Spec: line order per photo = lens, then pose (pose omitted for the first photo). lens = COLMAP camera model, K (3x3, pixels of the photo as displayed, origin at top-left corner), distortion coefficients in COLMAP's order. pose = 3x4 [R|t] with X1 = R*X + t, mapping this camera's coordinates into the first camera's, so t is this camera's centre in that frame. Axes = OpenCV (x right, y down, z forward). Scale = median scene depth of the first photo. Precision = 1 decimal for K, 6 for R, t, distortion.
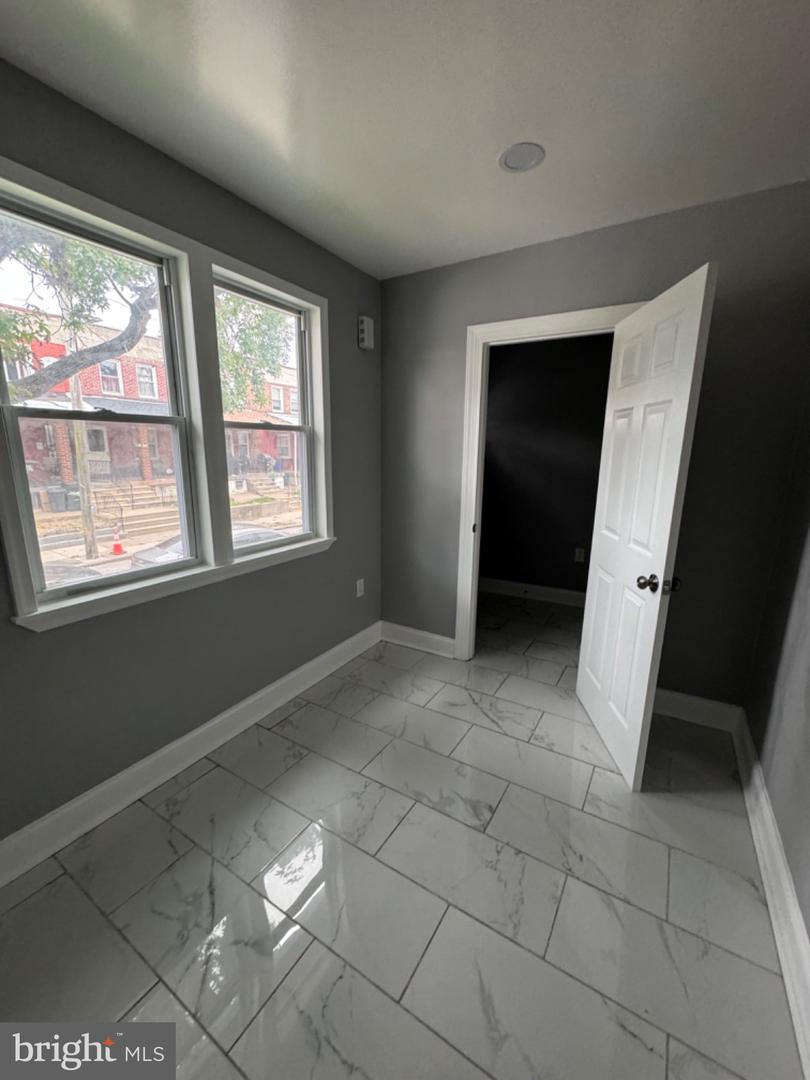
lens RADIAL K [[431.6, 0, 407.2], [0, 431.6, 540.1], [0, 0, 1]] dist [0.000889, 0.000547]
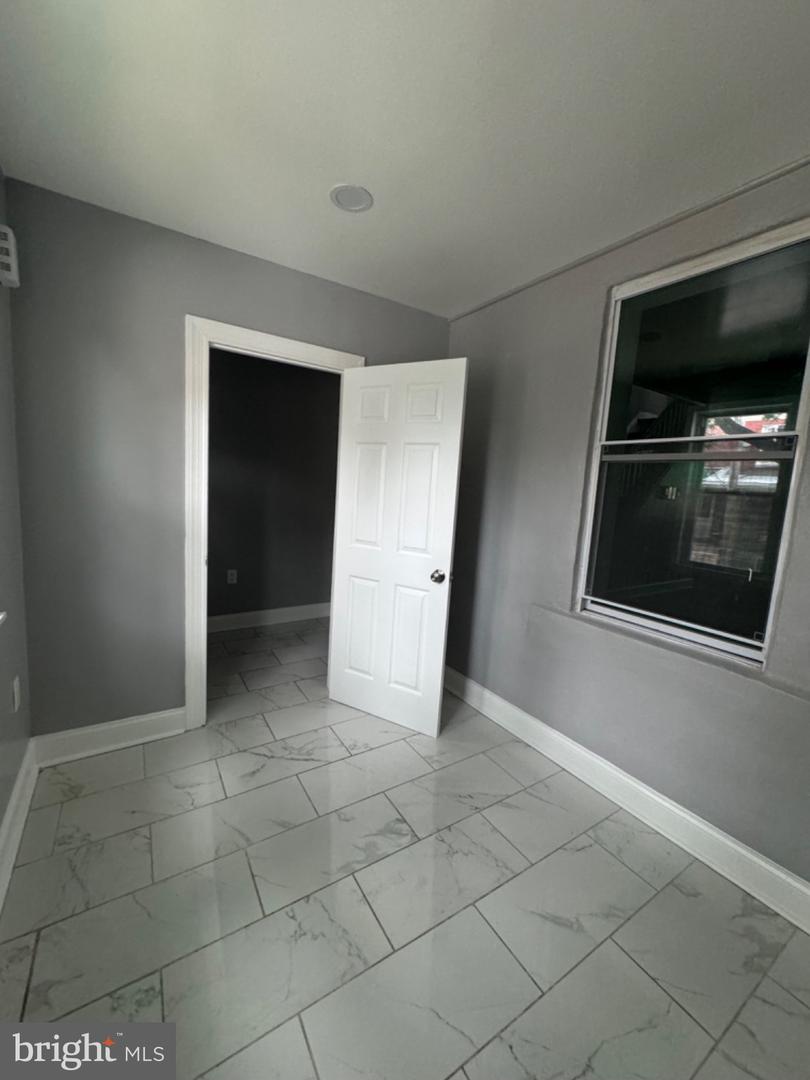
lens RADIAL K [[431.6, 0, 406.4], [0, 431.6, 538.4], [0, 0, 1]] dist [0.000889, 0.000547]
pose [[0.436348, -0.094217, 0.894832, -0.484770], [0.131651, 0.990485, 0.040092, -0.061190], [-0.890095, 0.100311, 0.444600, 0.341063]]
